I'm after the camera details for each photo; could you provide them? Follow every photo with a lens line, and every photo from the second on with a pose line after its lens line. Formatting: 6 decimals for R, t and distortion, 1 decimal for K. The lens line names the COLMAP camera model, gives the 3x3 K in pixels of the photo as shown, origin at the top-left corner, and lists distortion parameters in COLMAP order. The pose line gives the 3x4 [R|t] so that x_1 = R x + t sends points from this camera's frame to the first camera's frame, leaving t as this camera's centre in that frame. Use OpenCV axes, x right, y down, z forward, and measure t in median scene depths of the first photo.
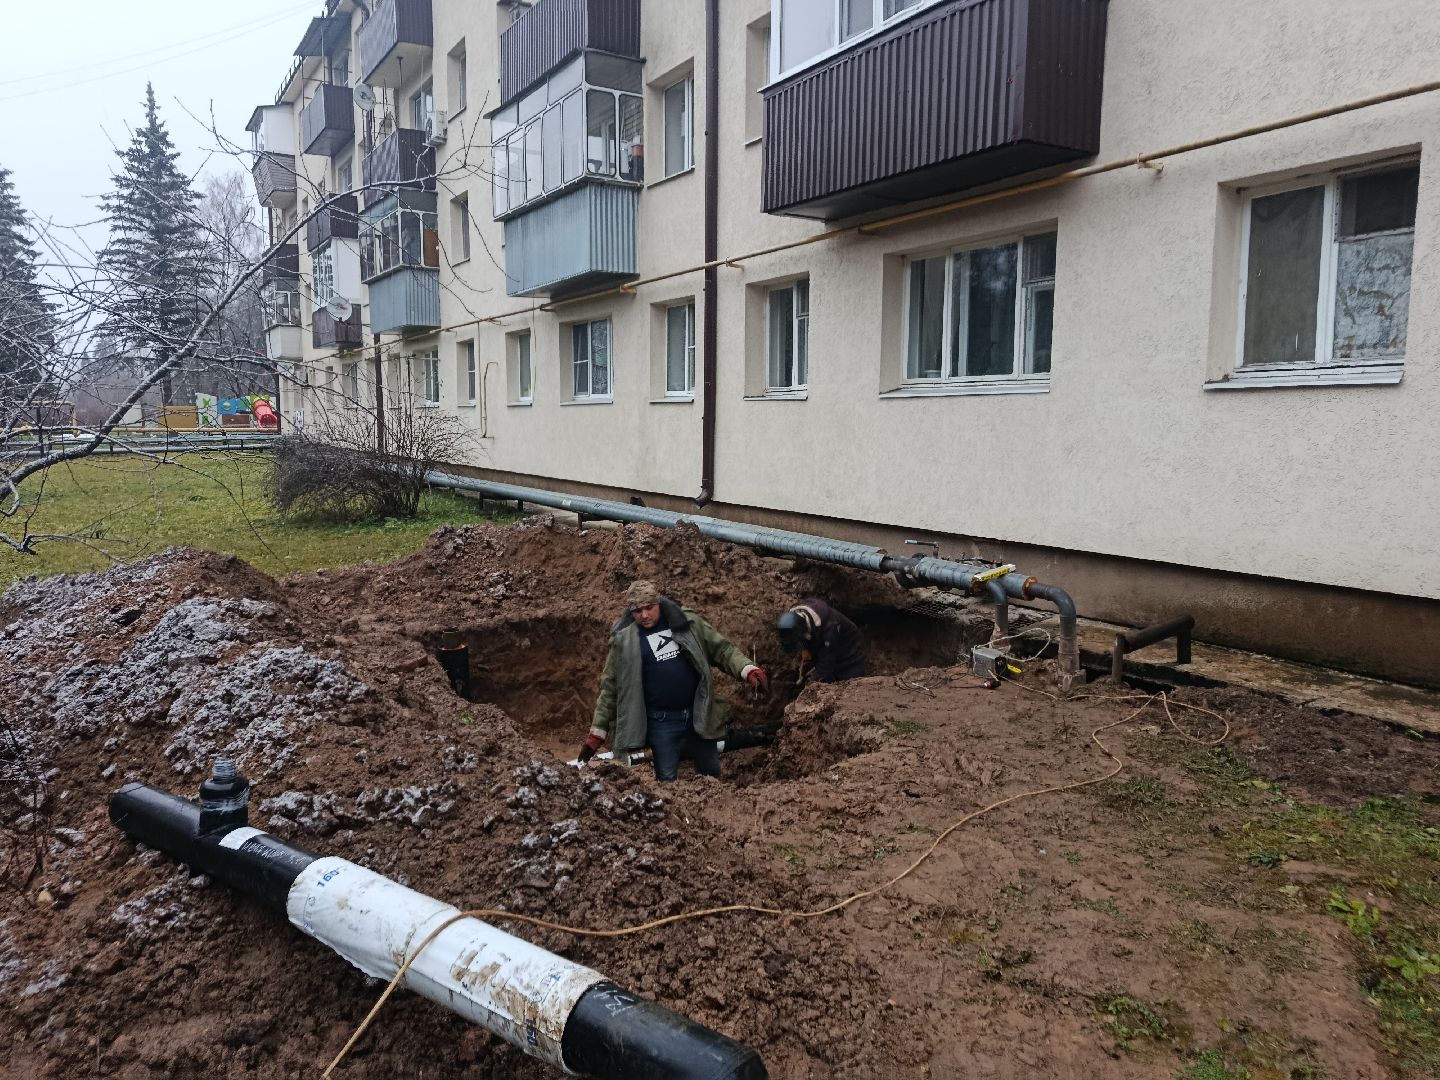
lens RADIAL K [[1024.0, 0, 729.2], [0, 1024.0, 533.9], [0, 0, 1]] dist [0.086617, -0.120335]
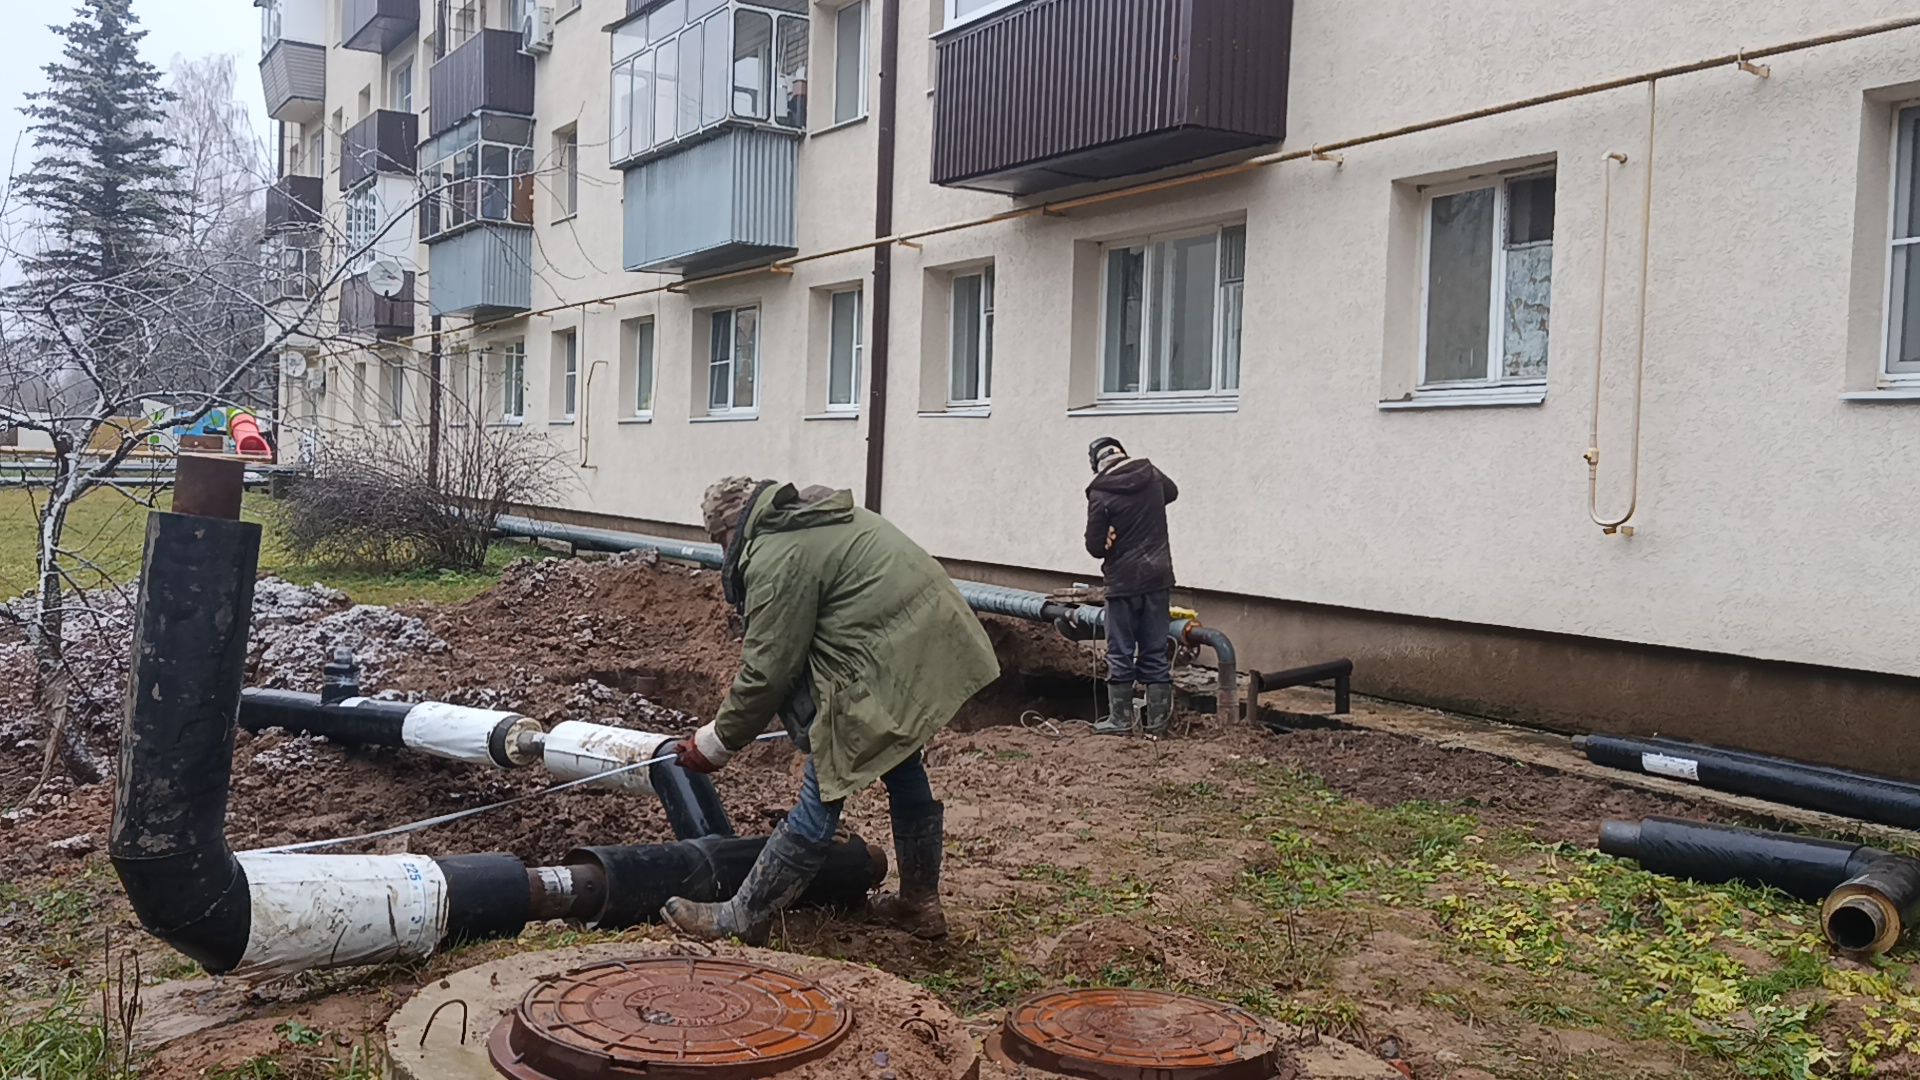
lens RADIAL K [[1732.5, 0, 990.8], [0, 1732.5, 546.0], [0, 0, 1]] dist [0.060147, -0.085412]
pose [[0.999502, 0.030899, -0.006468, 0.083801], [-0.031272, 0.997131, -0.068933, 0.057079], [0.004319, 0.069101, 0.997600, -0.301081]]
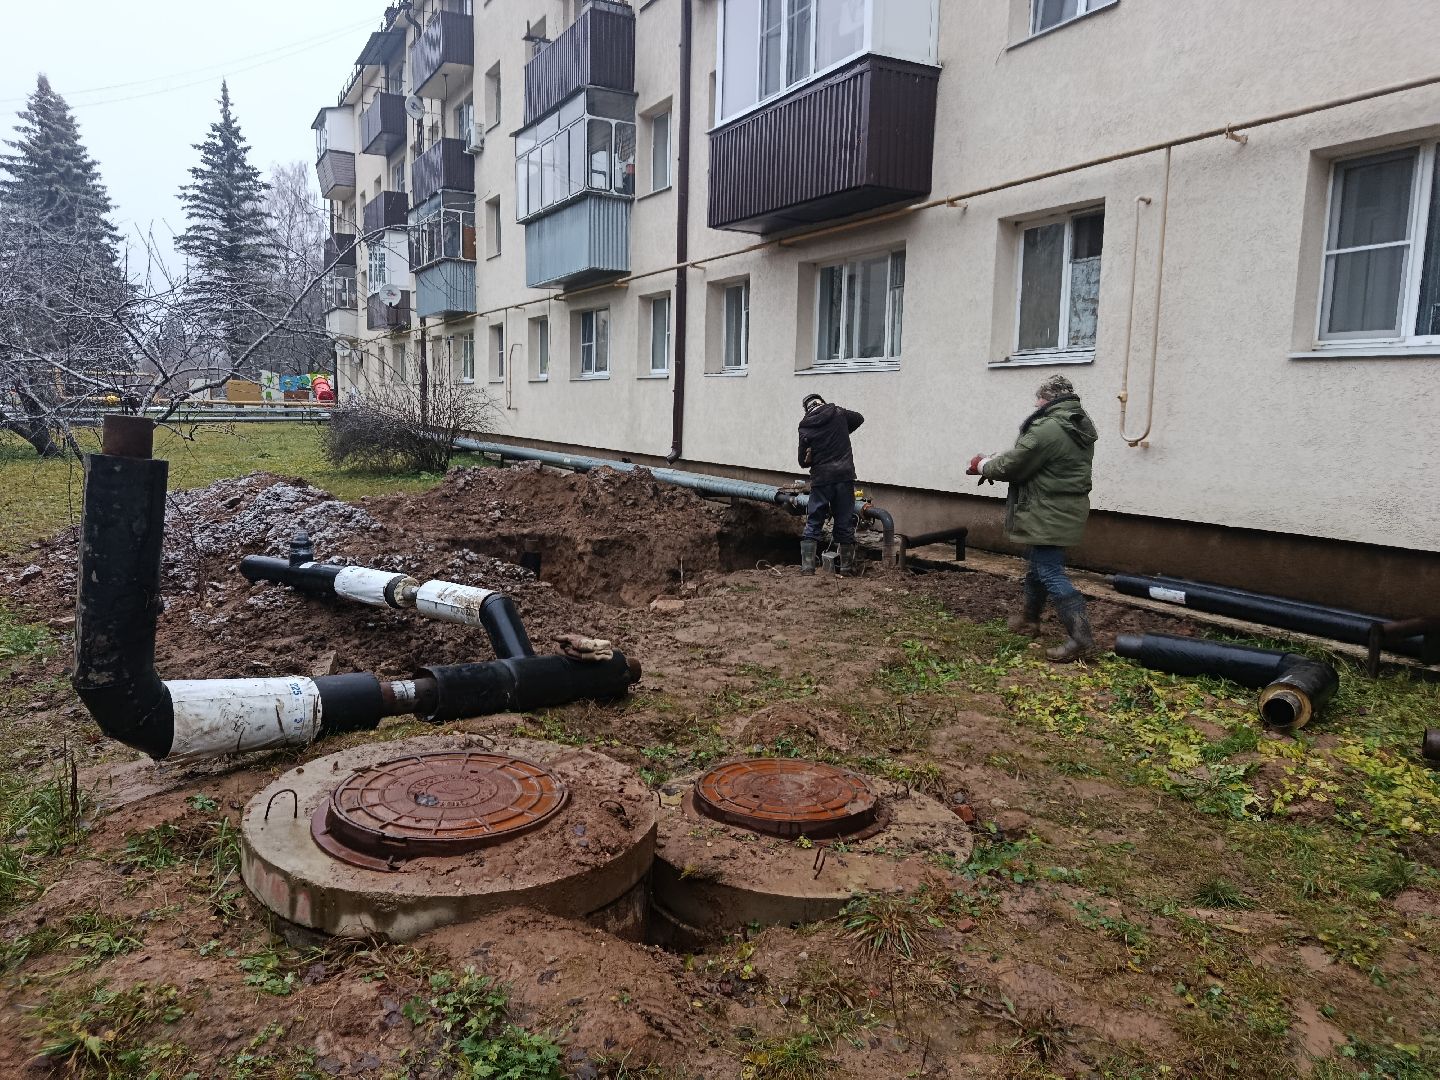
lens RADIAL K [[1024.0, 0, 729.2], [0, 1024.0, 533.9], [0, 0, 1]] dist [0.086617, -0.120335]
pose [[0.998676, 0.025563, -0.044635, 0.111333], [-0.025091, 0.999624, 0.011099, 0.048133], [0.044902, -0.009964, 0.998942, -0.251199]]
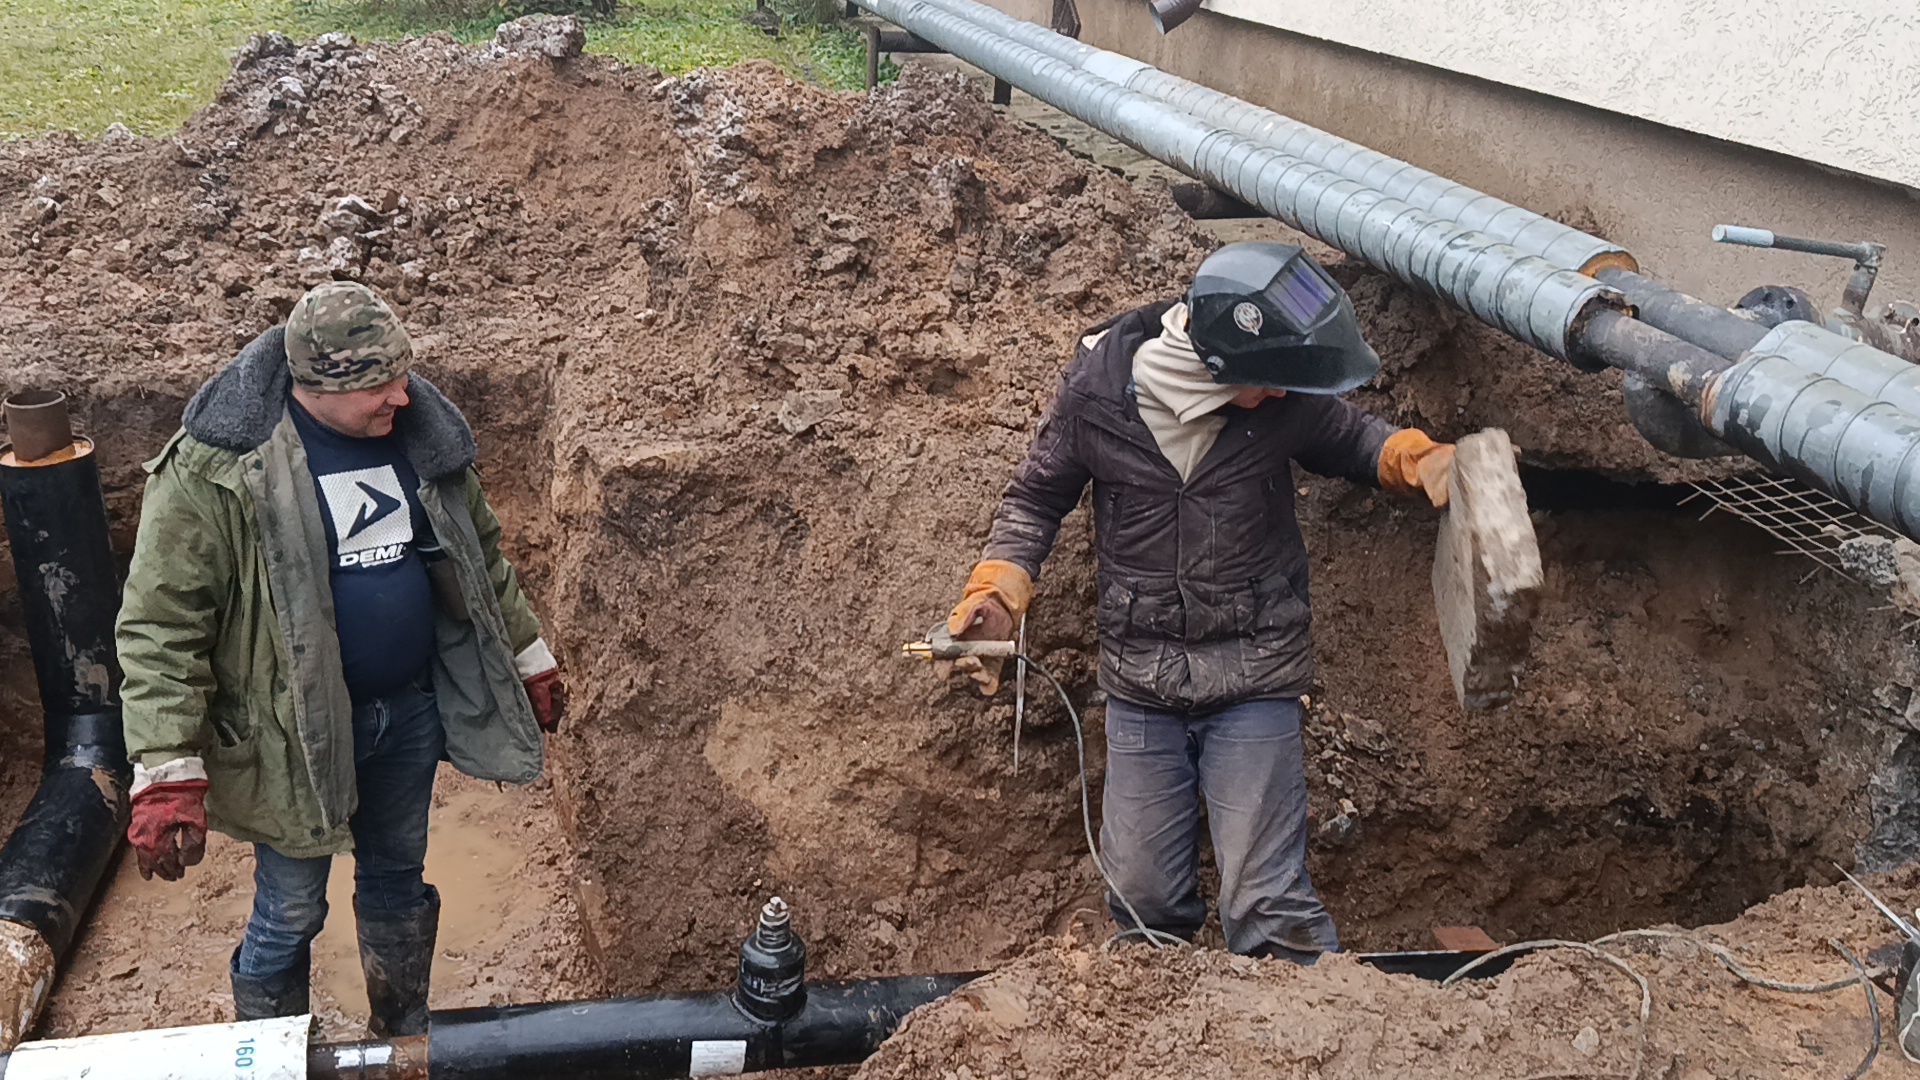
lens RADIAL K [[1701.5, 0, 928.0], [0, 1701.5, 574.2], [0, 0, 1]] dist [0.125130, -0.223941]
pose [[0.948888, 0.147838, -0.278849, 0.094698], [-0.063971, 0.955260, 0.288765, -0.014179], [0.309063, -0.256167, 0.915892, 0.452831]]
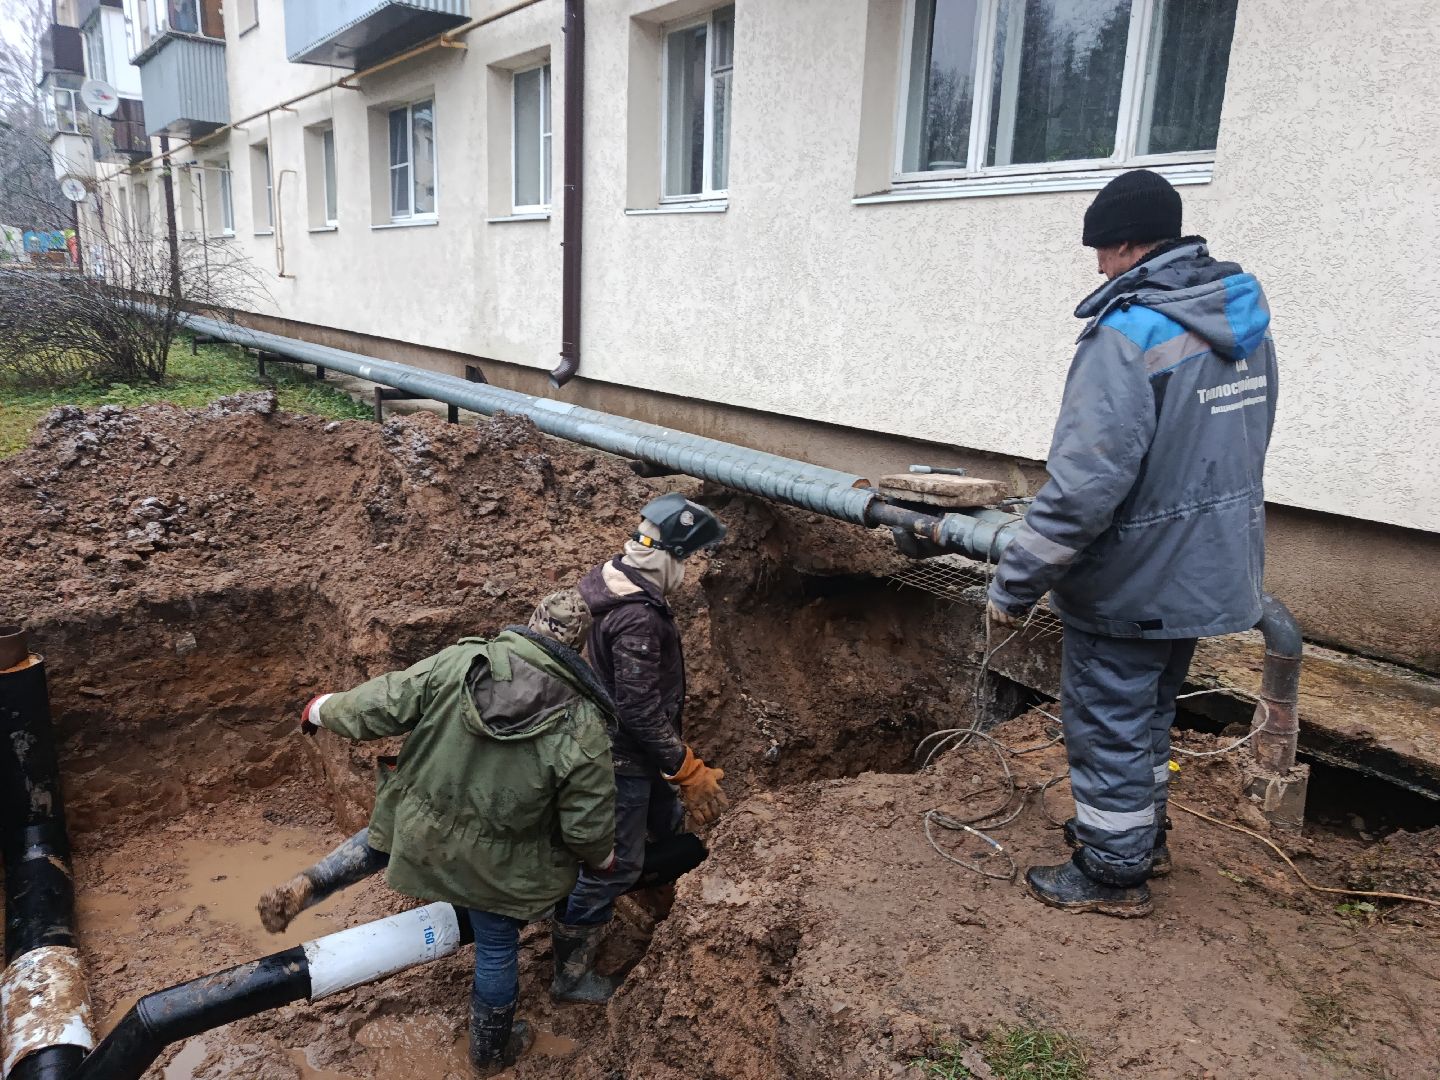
lens RADIAL K [[1024.0, 0, 729.2], [0, 1024.0, 533.9], [0, 0, 1]] dist [0.086617, -0.120335]
pose [[0.994953, 0.016667, 0.098949, 0.018896], [-0.028580, 0.992334, 0.120232, -0.015336], [-0.096186, -0.122453, 0.987802, 0.364791]]
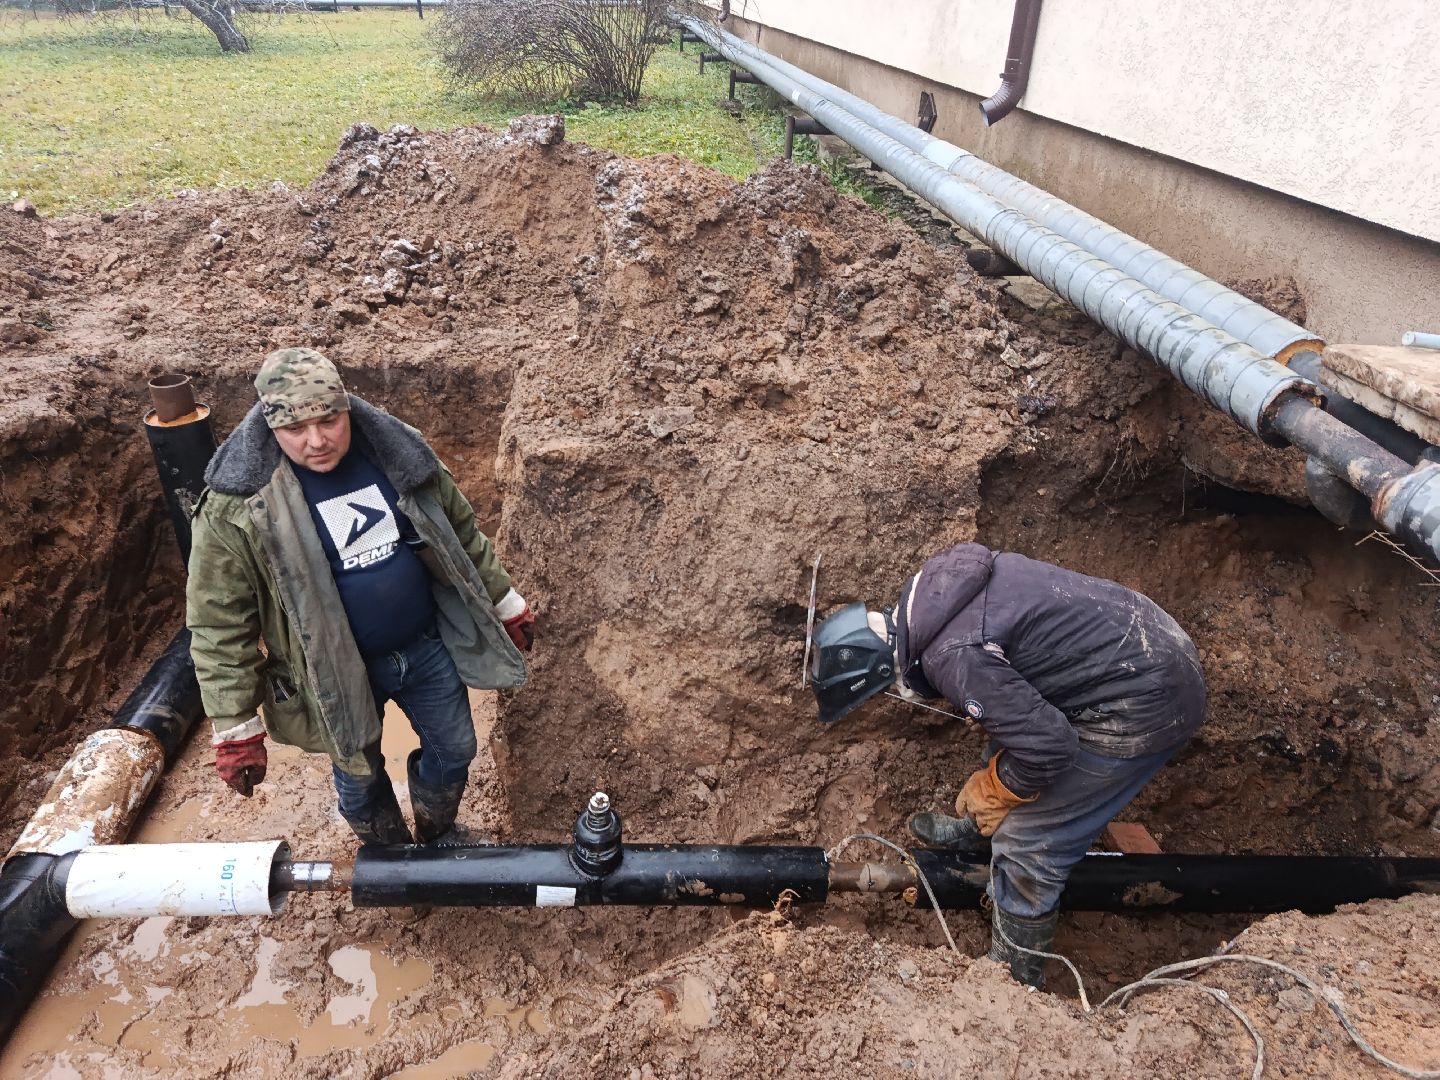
lens RADIAL K [[1018.8, 0, 680.4], [0, 1018.8, 554.9], [0, 0, 1]] dist [0.089452, -0.117632]
pose [[0.886977, 0.243440, -0.392439, 0.094677], [-0.076151, 0.915244, 0.395637, -0.023653], [0.455492, -0.321037, 0.830339, 0.522277]]
